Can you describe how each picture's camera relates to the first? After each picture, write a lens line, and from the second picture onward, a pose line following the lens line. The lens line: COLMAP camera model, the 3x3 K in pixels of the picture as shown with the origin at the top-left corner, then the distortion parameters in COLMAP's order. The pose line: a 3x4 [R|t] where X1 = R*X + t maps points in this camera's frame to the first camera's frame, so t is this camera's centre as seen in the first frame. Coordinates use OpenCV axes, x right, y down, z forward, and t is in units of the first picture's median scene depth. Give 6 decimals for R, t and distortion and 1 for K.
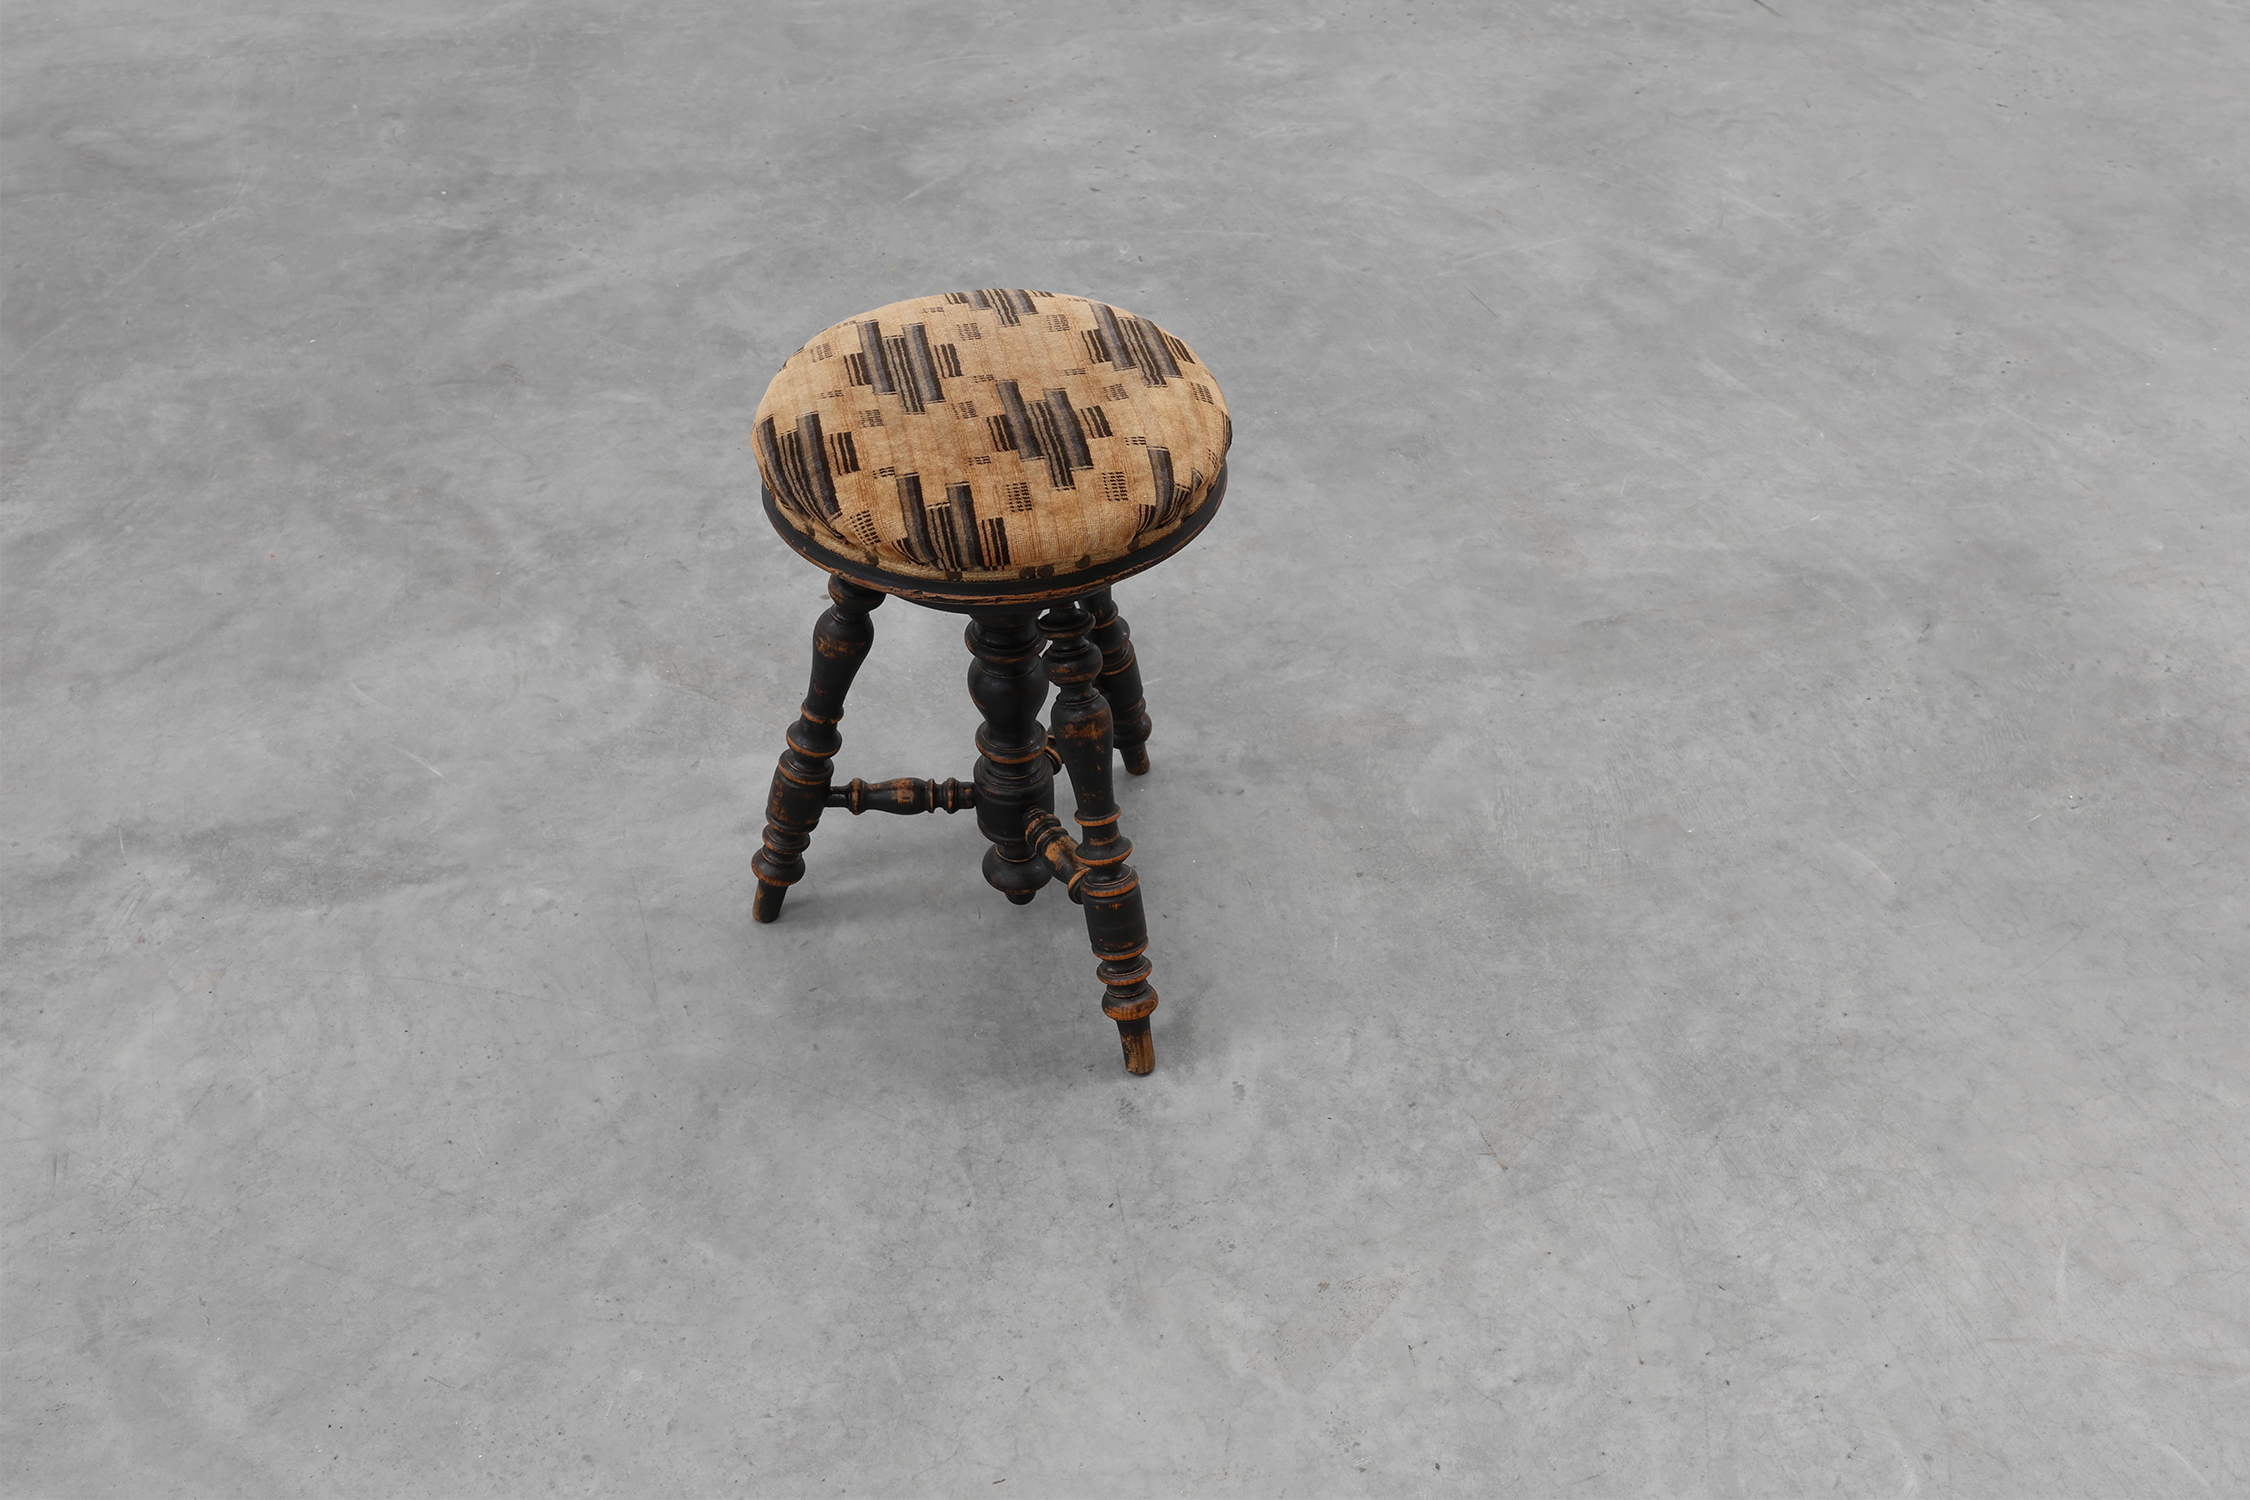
lens RADIAL K [[2439.9, 0, 1125.0], [0, 2439.9, 750.0], [0, 0, 1]] dist [0.005832, 0.003915]
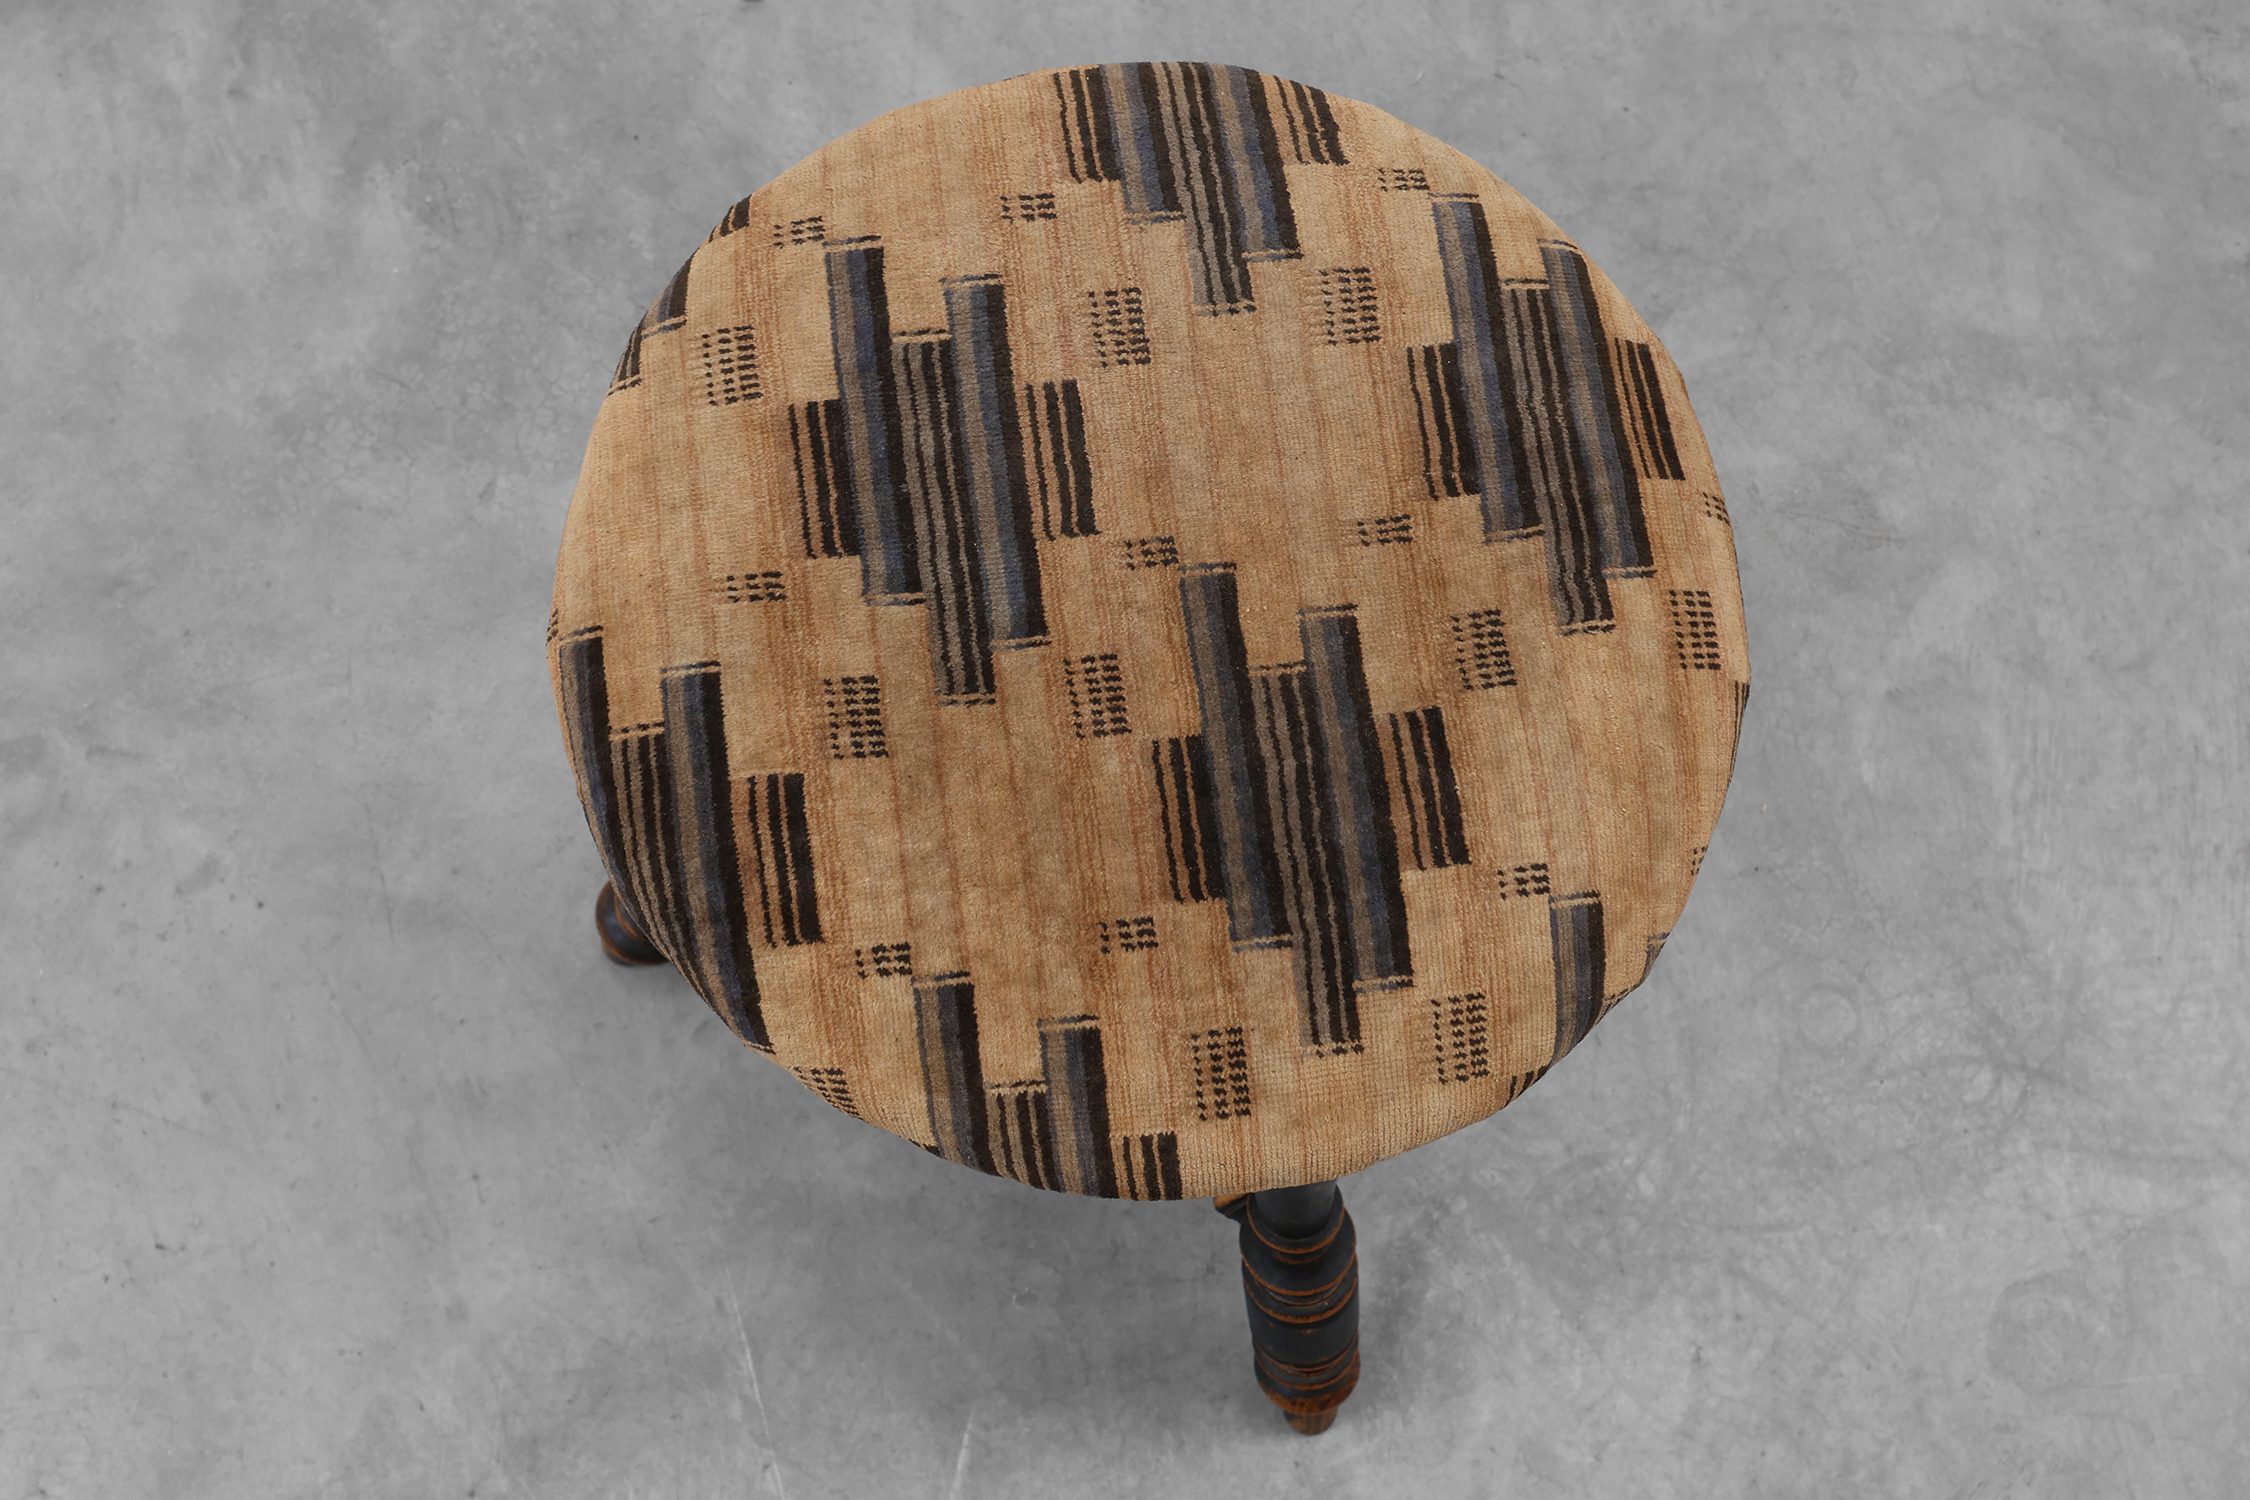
lens RADIAL K [[2814.5, 0, 1235.1], [0, 2814.5, 749.8], [0, 0, 1]] dist [-0.002936, 0.025337]
pose [[0.993863, 0.084537, 0.071347, -0.073399], [-0.110455, 0.793597, 0.598334, -0.394344], [-0.006039, -0.602543, 0.798064, 0.621339]]
